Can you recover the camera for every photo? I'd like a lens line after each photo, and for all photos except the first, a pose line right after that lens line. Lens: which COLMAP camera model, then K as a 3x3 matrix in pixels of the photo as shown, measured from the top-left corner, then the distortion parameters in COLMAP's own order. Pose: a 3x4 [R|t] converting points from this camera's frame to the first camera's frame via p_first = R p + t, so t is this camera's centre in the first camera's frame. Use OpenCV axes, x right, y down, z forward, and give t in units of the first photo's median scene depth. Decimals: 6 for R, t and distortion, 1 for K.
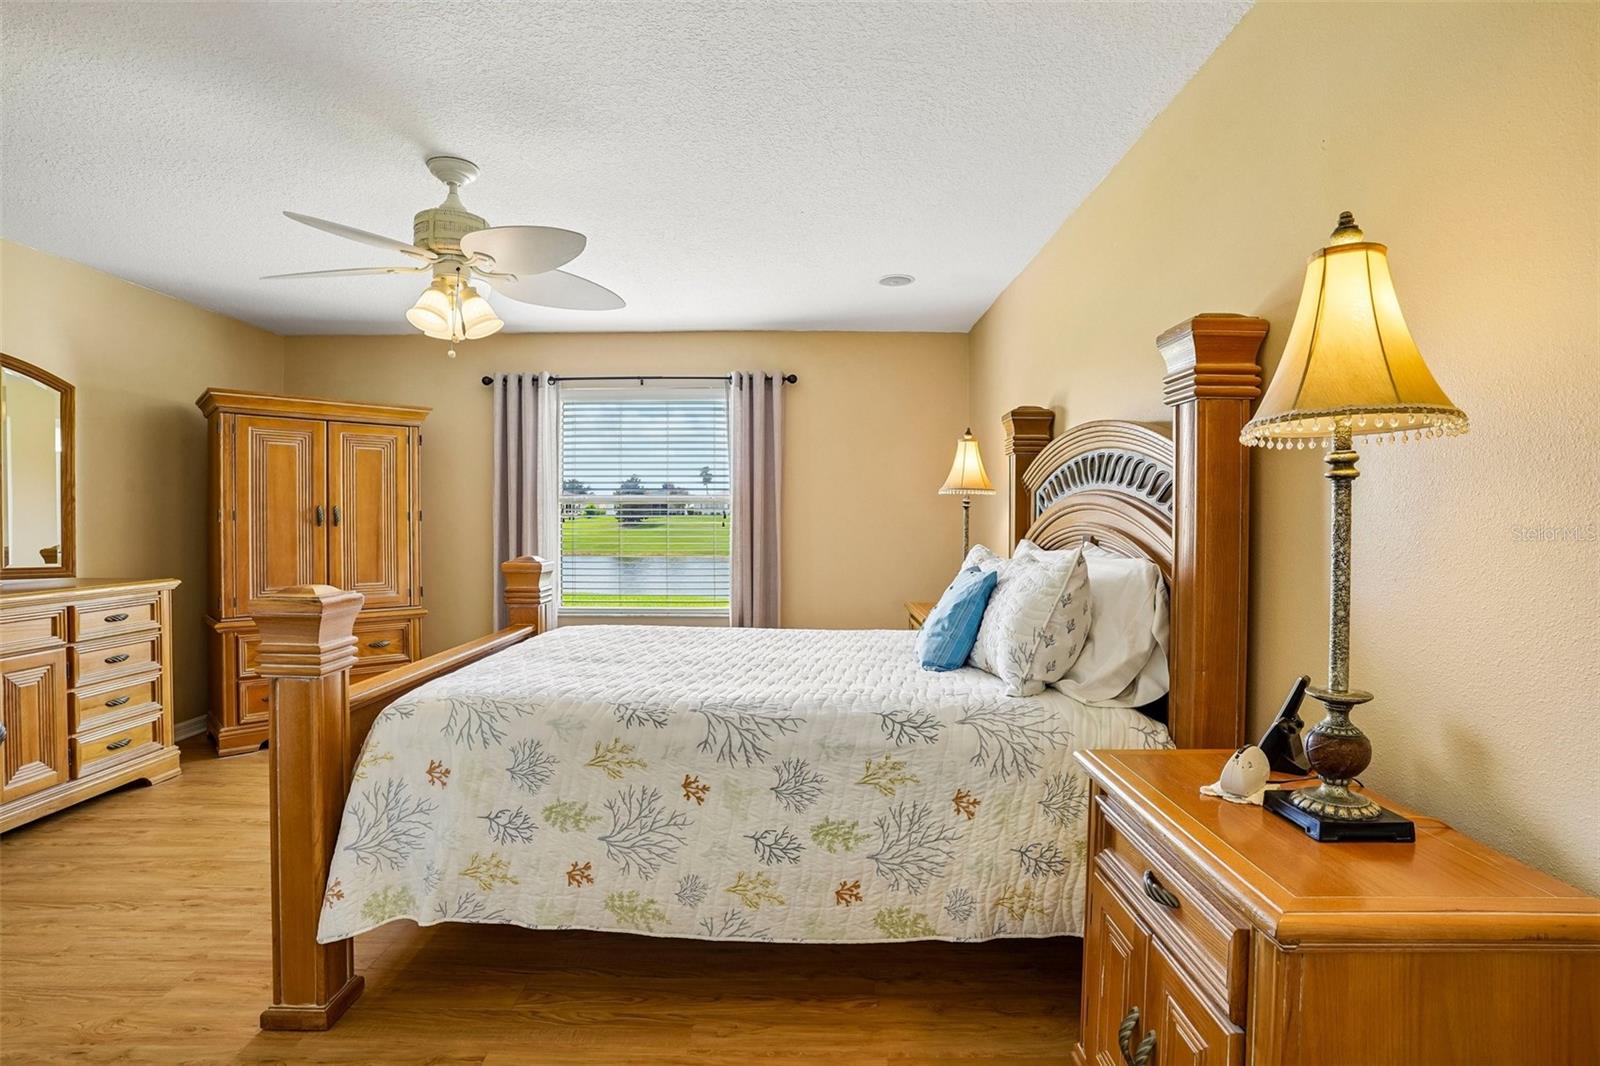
lens RADIAL K [[788.3, 0, 798.2], [0, 788.3, 537.5], [0, 0, 1]] dist [-0.082817, 0.041791]
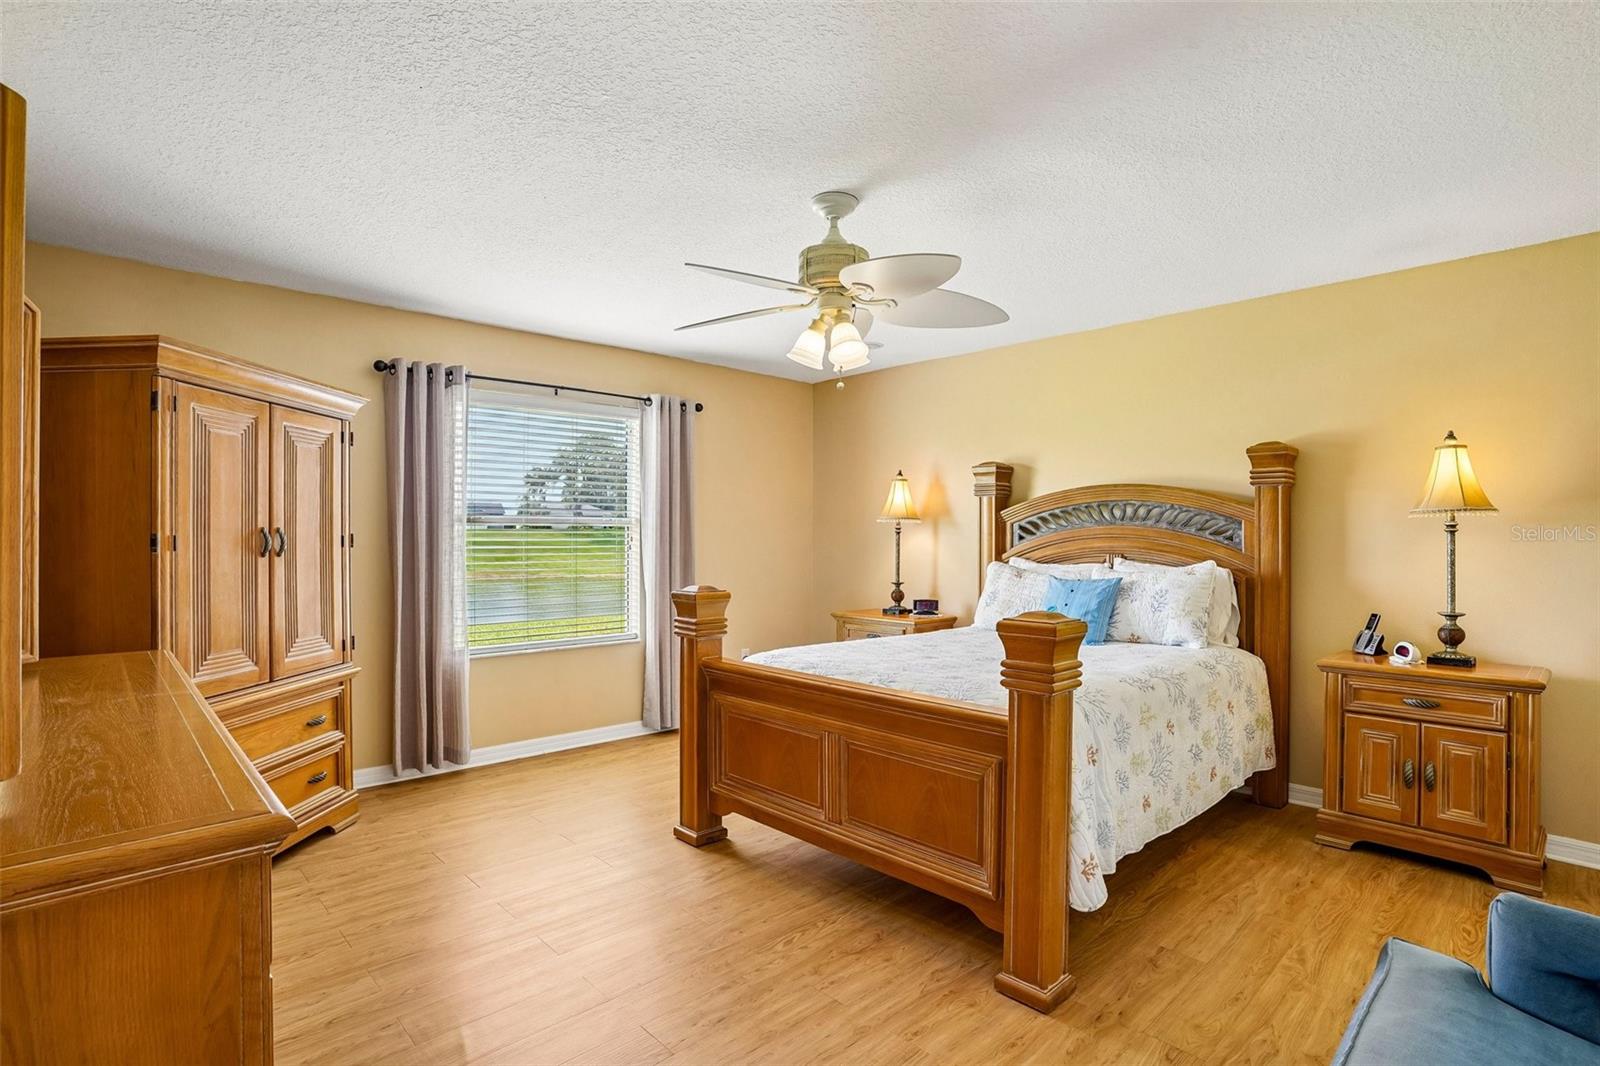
lens RADIAL K [[788.3, 0, 798.2], [0, 788.3, 537.5], [0, 0, 1]] dist [-0.082817, 0.041791]
pose [[0.711580, -0.005005, 0.702587, -0.994440], [0.017254, 0.999798, -0.010352, -0.025042], [-0.702393, 0.019489, 0.711523, 0.259623]]
